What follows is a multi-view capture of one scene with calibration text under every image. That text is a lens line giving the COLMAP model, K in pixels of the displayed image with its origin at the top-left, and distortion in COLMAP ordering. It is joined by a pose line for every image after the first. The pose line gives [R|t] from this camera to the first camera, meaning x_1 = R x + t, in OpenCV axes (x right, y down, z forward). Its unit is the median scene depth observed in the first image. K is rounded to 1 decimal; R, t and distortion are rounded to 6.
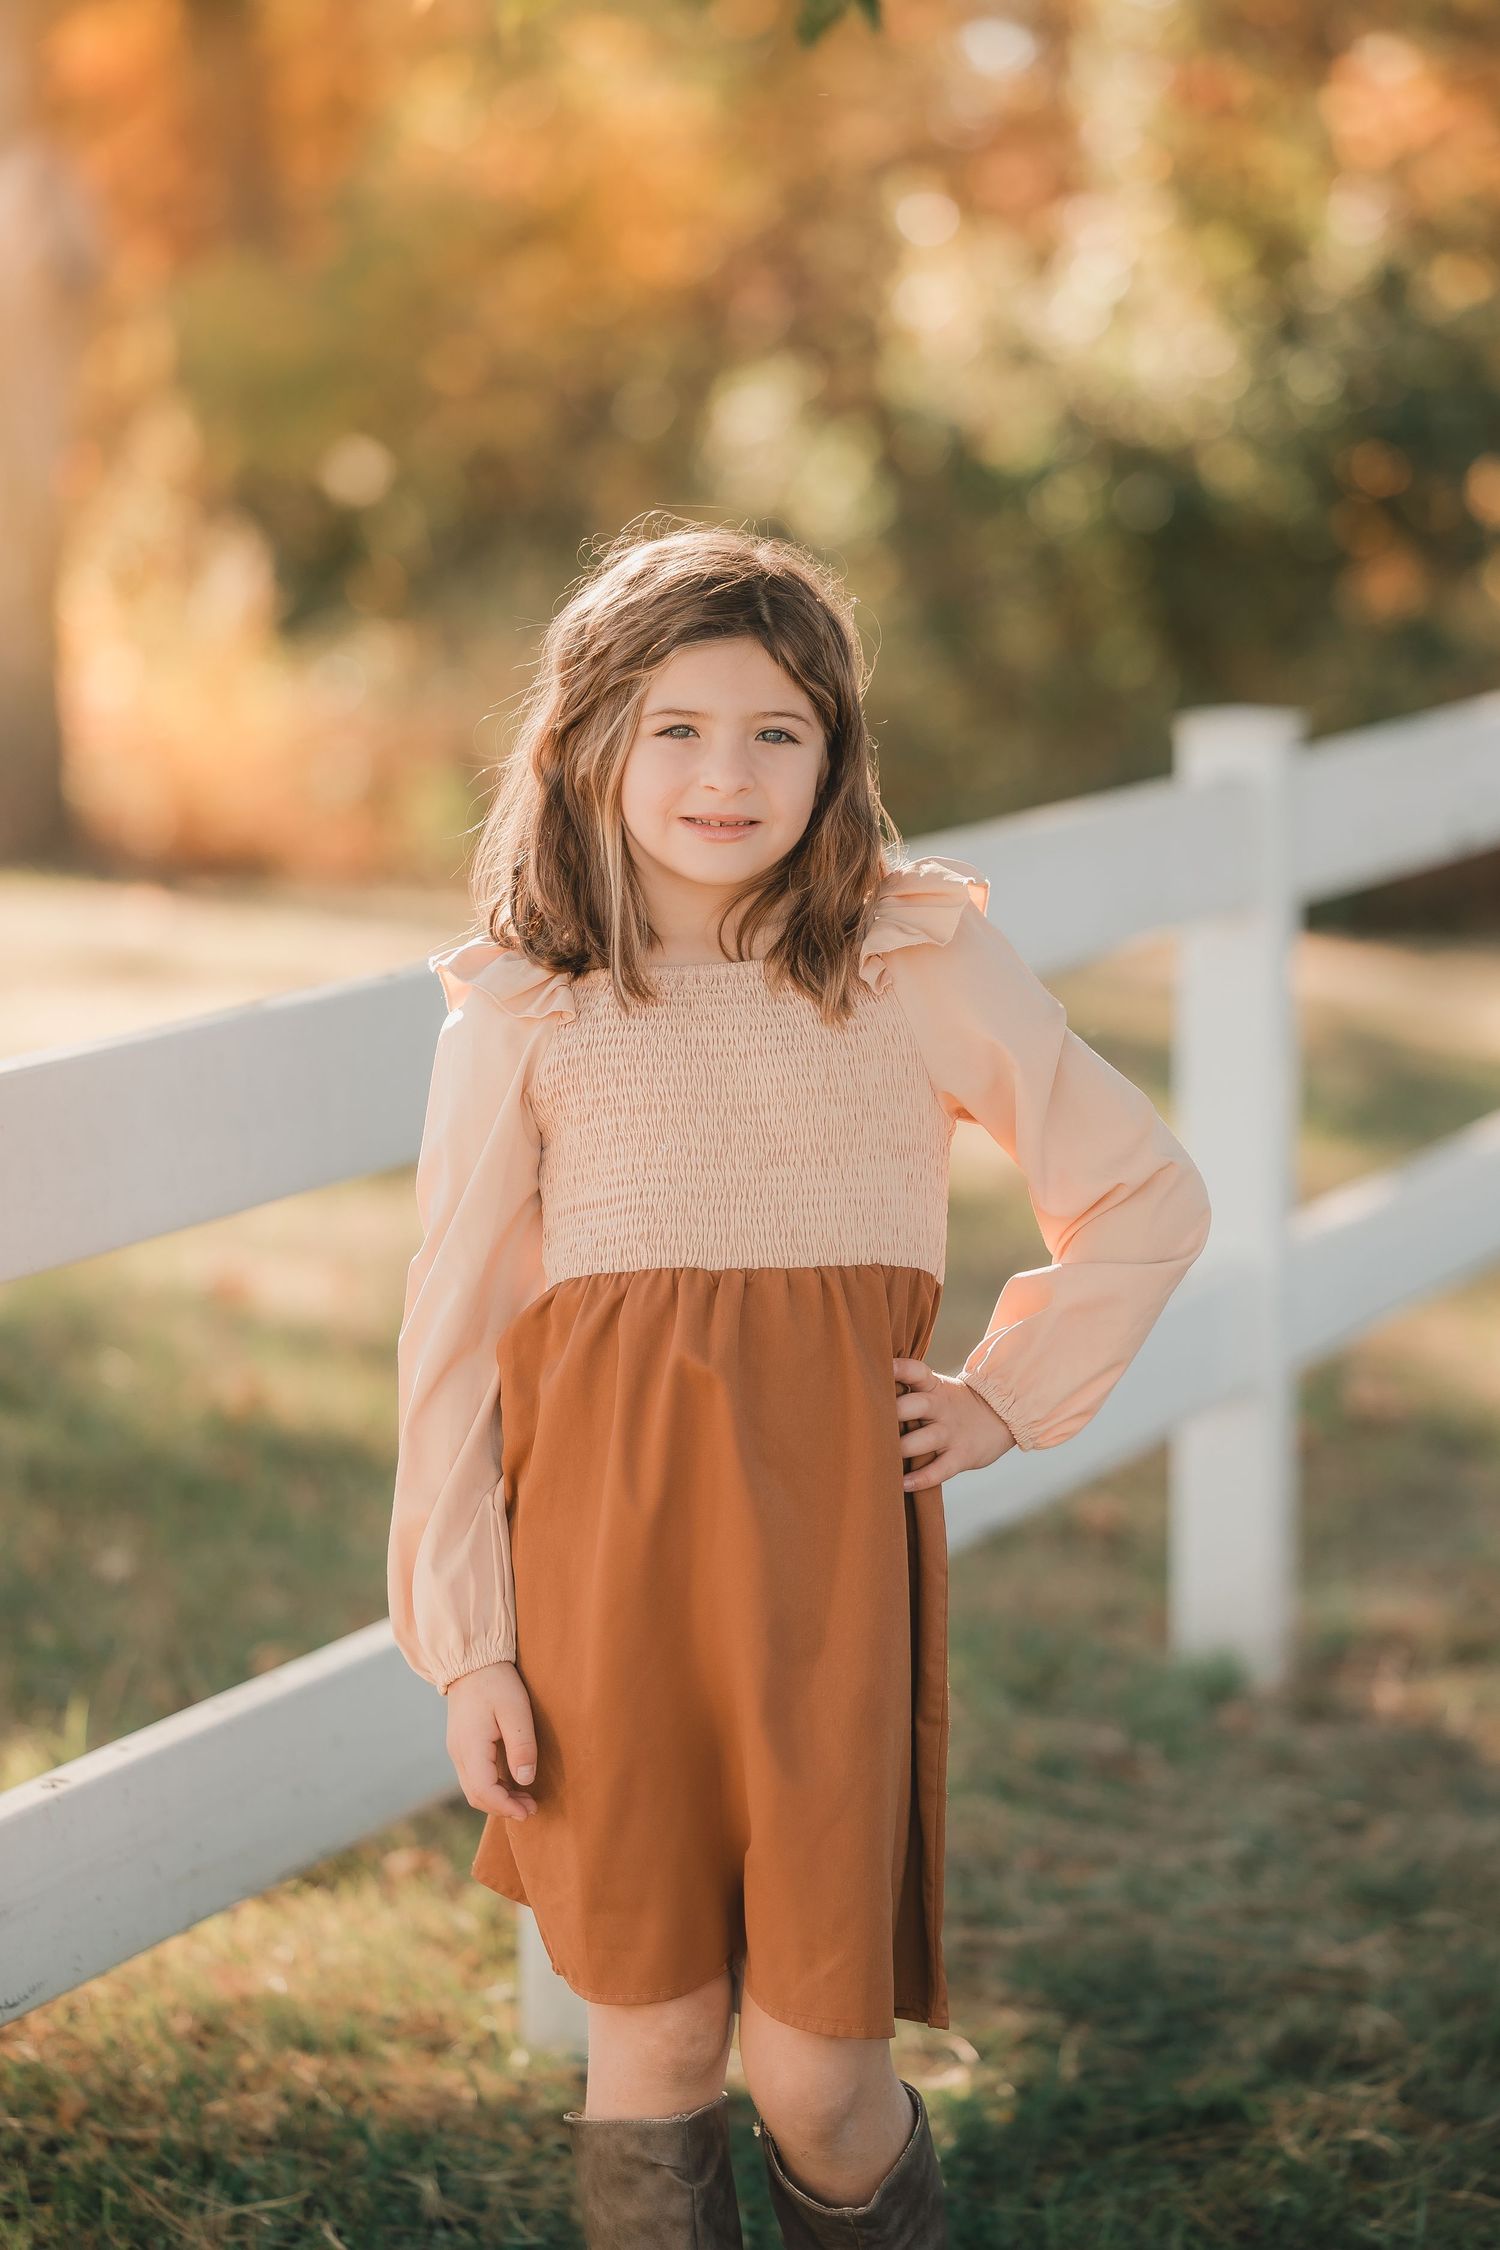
lens RADIAL K [[9003.8, 0, 739.9], [0, 9003.8, 1118.7], [0, 0, 1]] dist [0.037426, 0.000000]
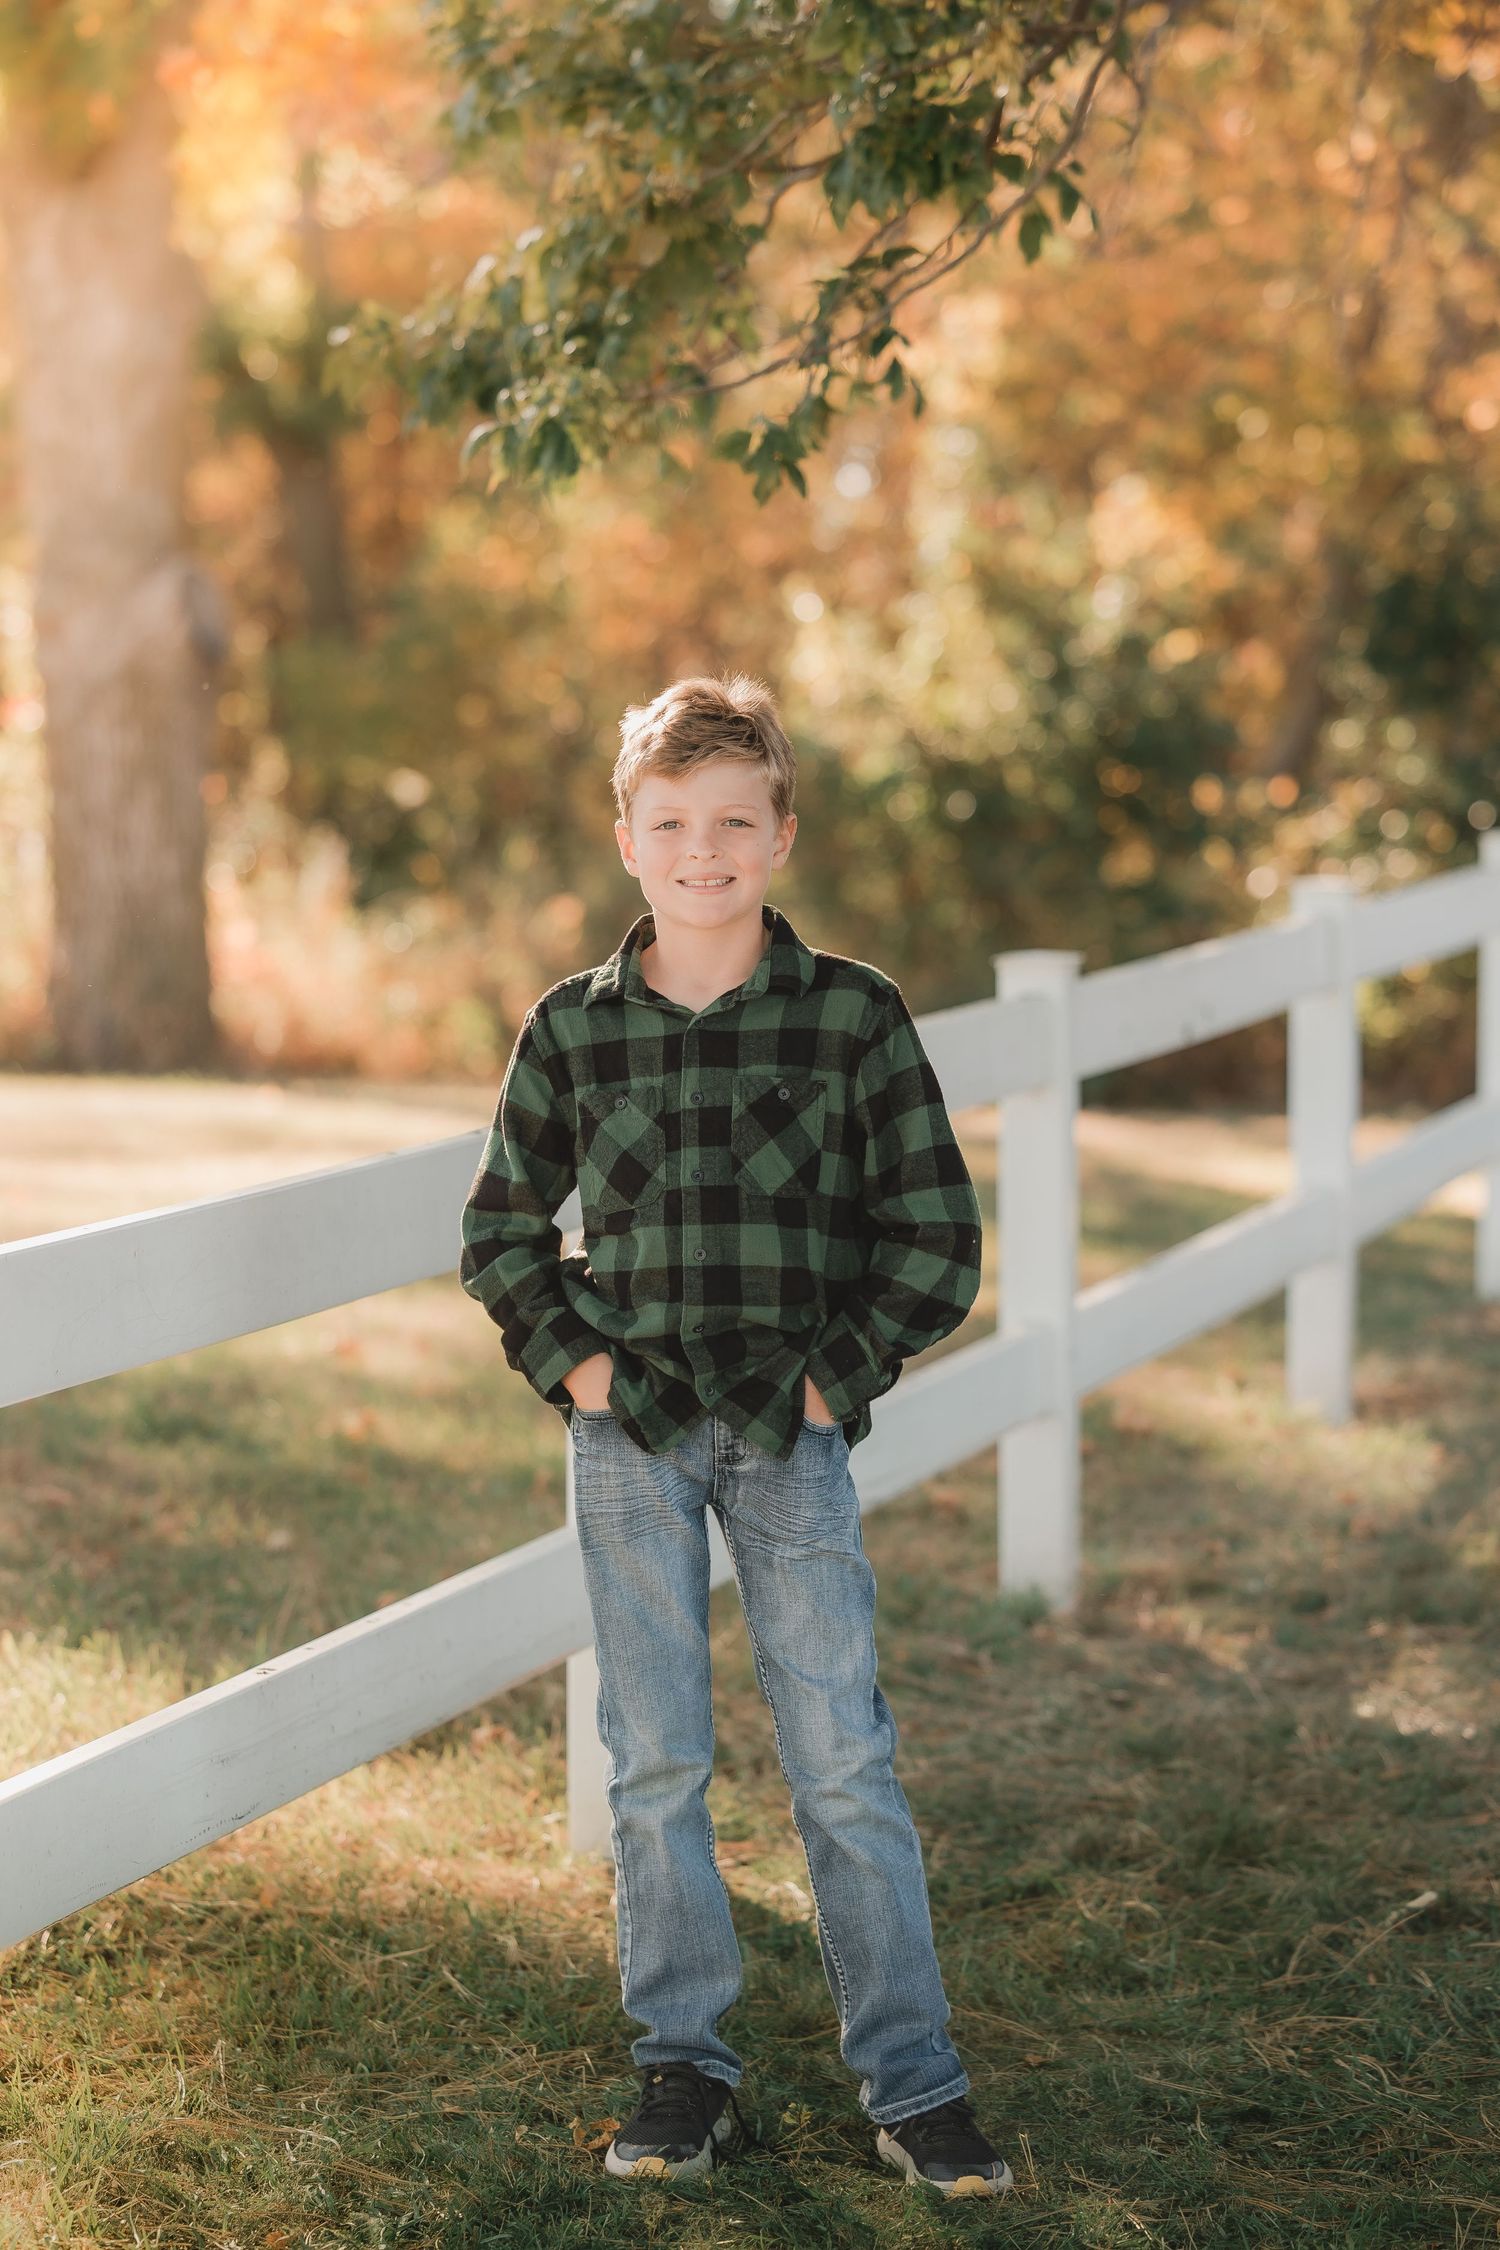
lens RADIAL K [[7014.7, 0, 755.8], [0, 7014.7, 1136.2], [0, 0, 1]] dist [0.109310, 0.000000]
pose [[0.999755, -0.010519, 0.019479, -0.013683], [0.010885, 0.999764, -0.018782, 0.006308], [-0.019277, 0.018990, 0.999634, -0.152288]]
